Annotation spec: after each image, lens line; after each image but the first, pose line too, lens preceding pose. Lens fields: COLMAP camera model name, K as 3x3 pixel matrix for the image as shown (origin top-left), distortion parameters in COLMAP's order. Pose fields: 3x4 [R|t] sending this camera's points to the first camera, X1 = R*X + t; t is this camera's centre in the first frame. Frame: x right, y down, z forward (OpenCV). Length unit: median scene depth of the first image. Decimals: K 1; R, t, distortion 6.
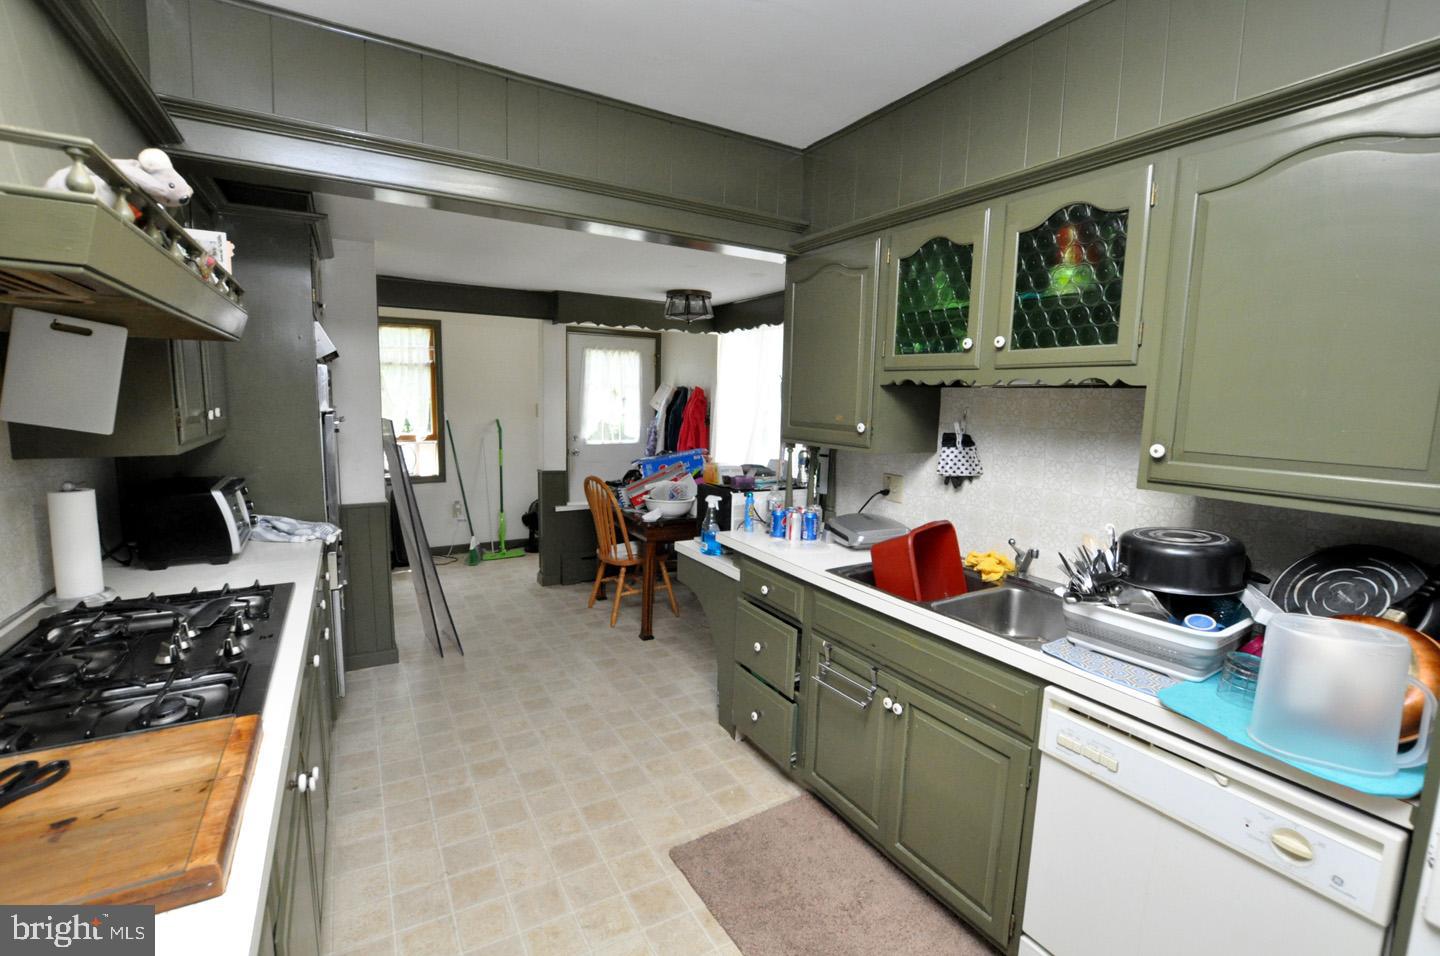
lens RADIAL K [[633.0, 0, 722.6], [0, 633.0, 479.3], [0, 0, 1]] dist [-0.021705, -0.000017]
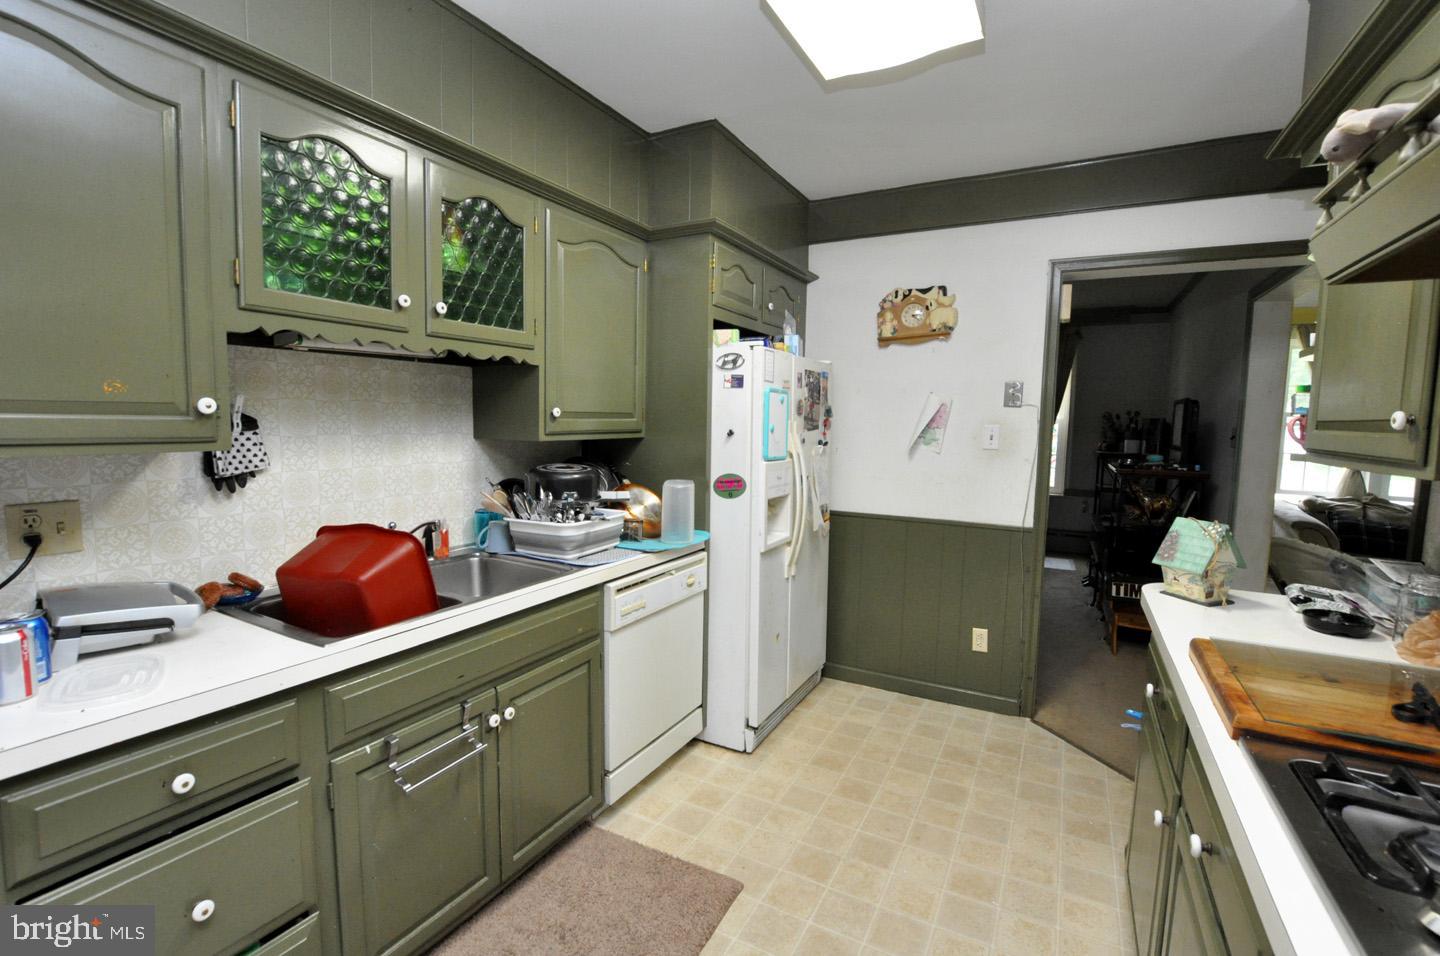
lens RADIAL K [[633.0, 0, 724.8], [0, 633.0, 473.9], [0, 0, 1]] dist [-0.021705, -0.000017]
pose [[-0.505954, -0.112846, 0.855147, -0.569926], [0.079581, 0.981070, 0.176547, -0.099070], [-0.858881, 0.157378, -0.487396, 1.047154]]
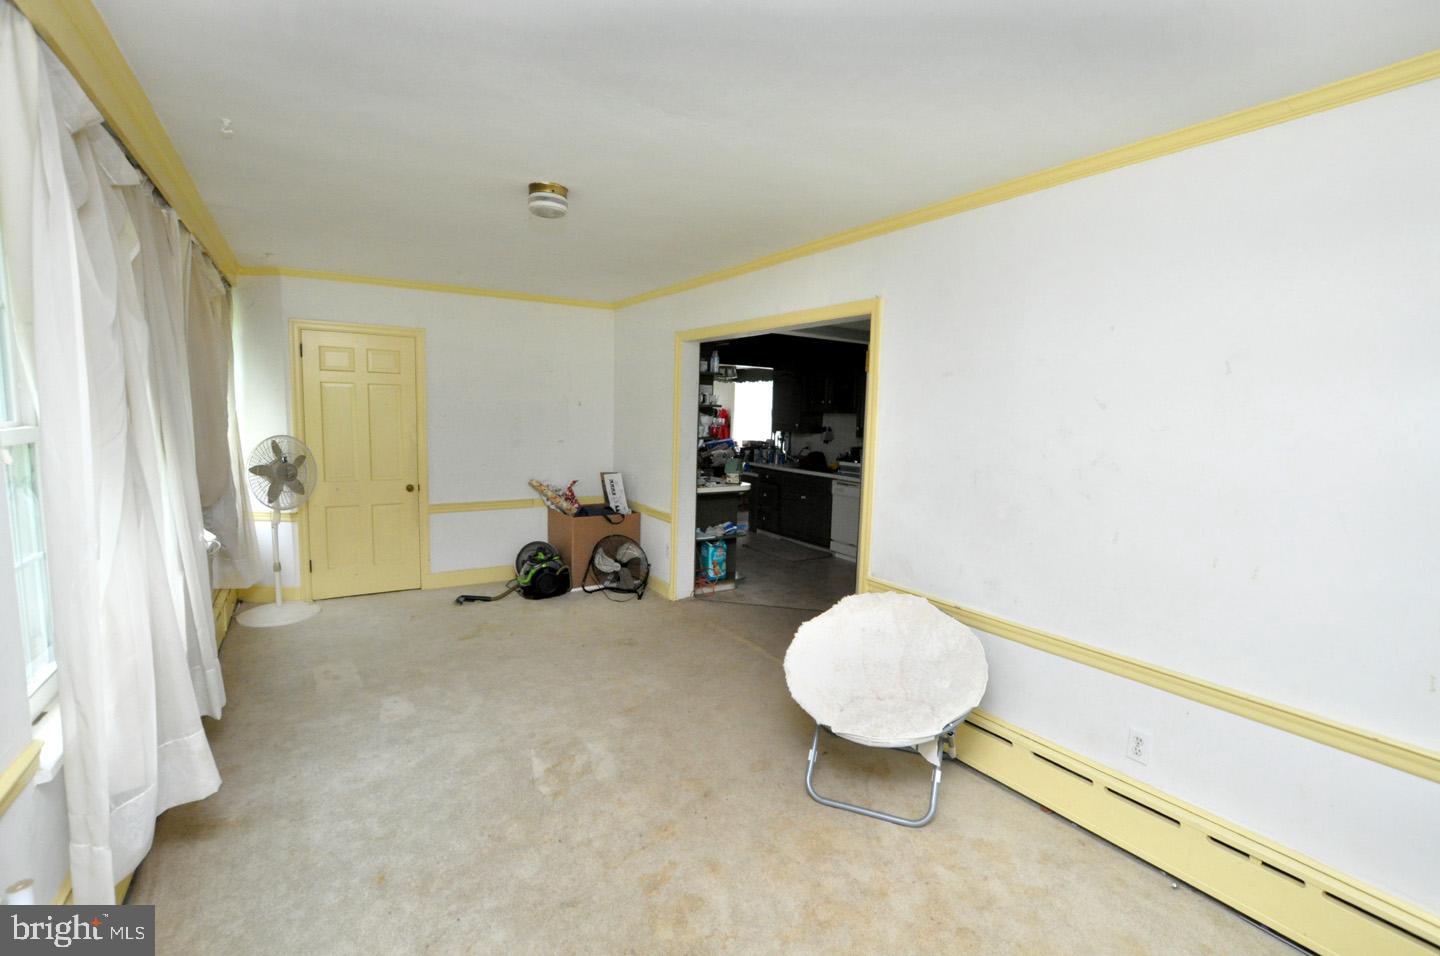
lens RADIAL K [[633.0, 0, 720.2], [0, 633.0, 479.7], [0, 0, 1]] dist [-0.021705, -0.000017]
pose [[0.999540, -0.003530, 0.030112, -0.317107], [0.004247, 0.999708, -0.023778, 0.320661], [-0.030020, 0.023895, 0.999264, -2.580934]]
